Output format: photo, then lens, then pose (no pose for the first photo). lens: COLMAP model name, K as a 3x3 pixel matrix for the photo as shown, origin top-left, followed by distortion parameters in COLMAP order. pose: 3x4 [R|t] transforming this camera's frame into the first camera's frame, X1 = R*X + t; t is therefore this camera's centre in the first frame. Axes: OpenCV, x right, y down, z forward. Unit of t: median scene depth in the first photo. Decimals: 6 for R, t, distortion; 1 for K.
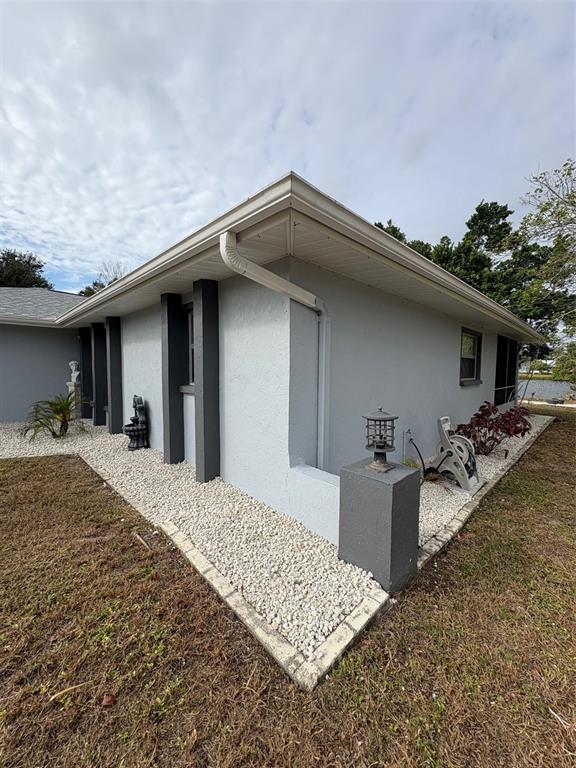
lens RADIAL K [[305.9, 0, 288.1], [0, 305.9, 386.2], [0, 0, 1]] dist [0.000489, 0.000472]
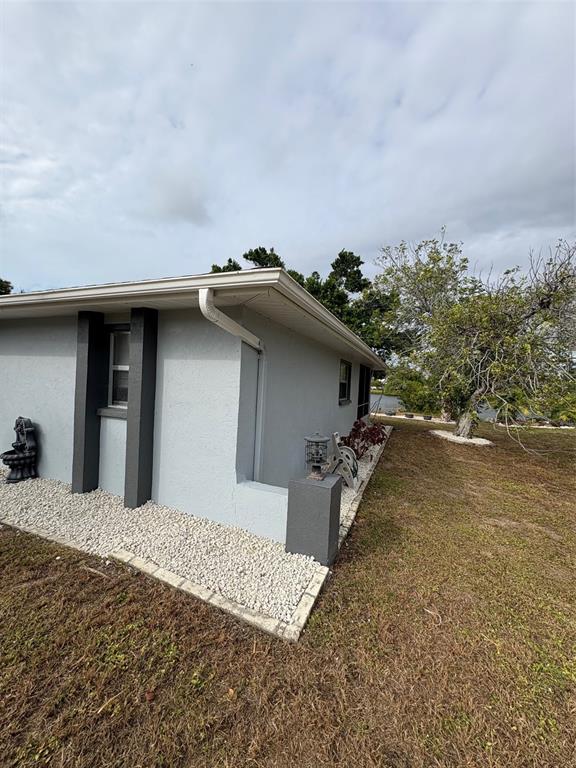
lens RADIAL K [[305.9, 0, 288.2], [0, 305.9, 387.8], [0, 0, 1]] dist [0.000489, 0.000472]
pose [[0.917671, 0.026225, 0.396475, -0.187561], [-0.014423, 0.999361, -0.032720, -0.042392], [-0.397080, 0.024308, 0.917462, -0.102610]]
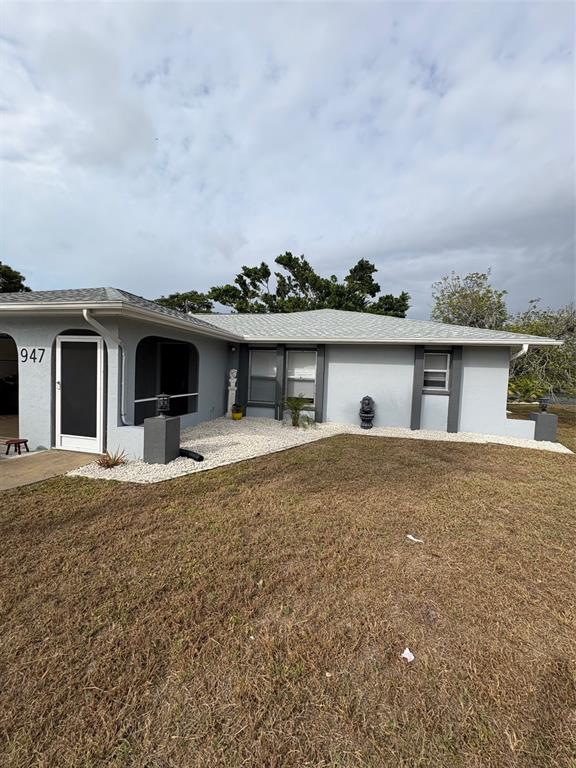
lens RADIAL K [[305.9, 0, 286.6], [0, 305.9, 385.9], [0, 0, 1]] dist [0.000489, 0.000472]
pose [[0.854563, -0.003501, 0.519336, -2.104111], [0.003342, 0.999994, 0.001242, -0.035702], [-0.519337, 0.000674, 0.854569, -0.234769]]
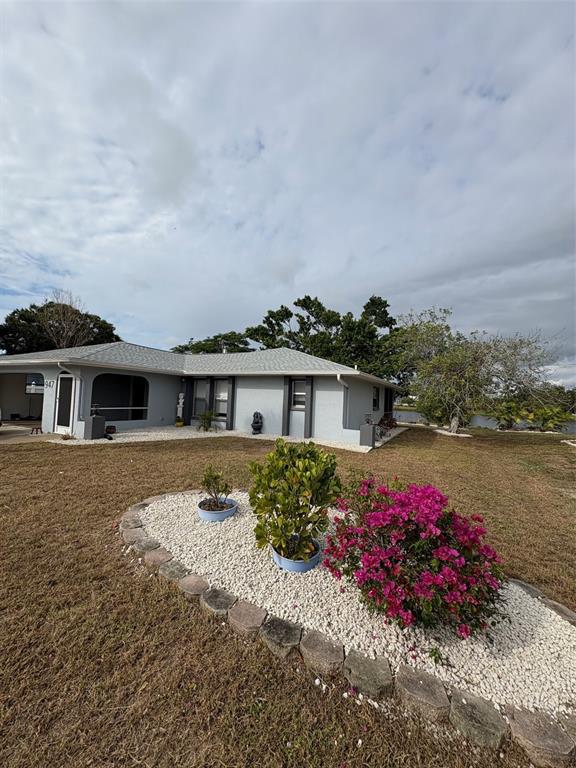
lens RADIAL K [[305.9, 0, 288.3], [0, 305.9, 388.7], [0, 0, 1]] dist [0.000489, 0.000472]
pose [[0.951630, 0.037935, 0.304897, -1.205756], [-0.011986, 0.996177, -0.086534, 0.066591], [-0.307014, 0.078694, 0.948446, -1.624416]]
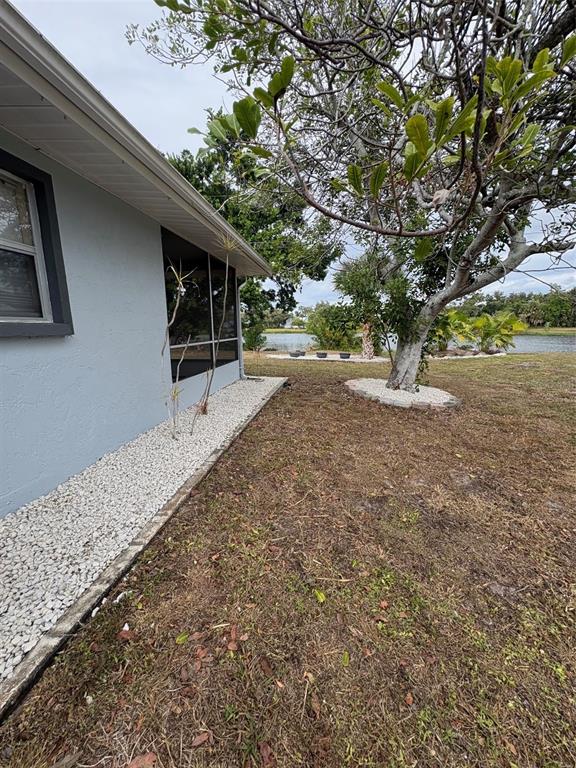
lens RADIAL K [[305.9, 0, 286.8], [0, 305.9, 383.7], [0, 0, 1]] dist [0.000489, 0.000472]
pose [[0.798459, -0.124404, 0.589056, 1.060400], [0.048780, 0.988569, 0.142657, 0.017970], [-0.600070, -0.085172, 0.795401, 0.996316]]
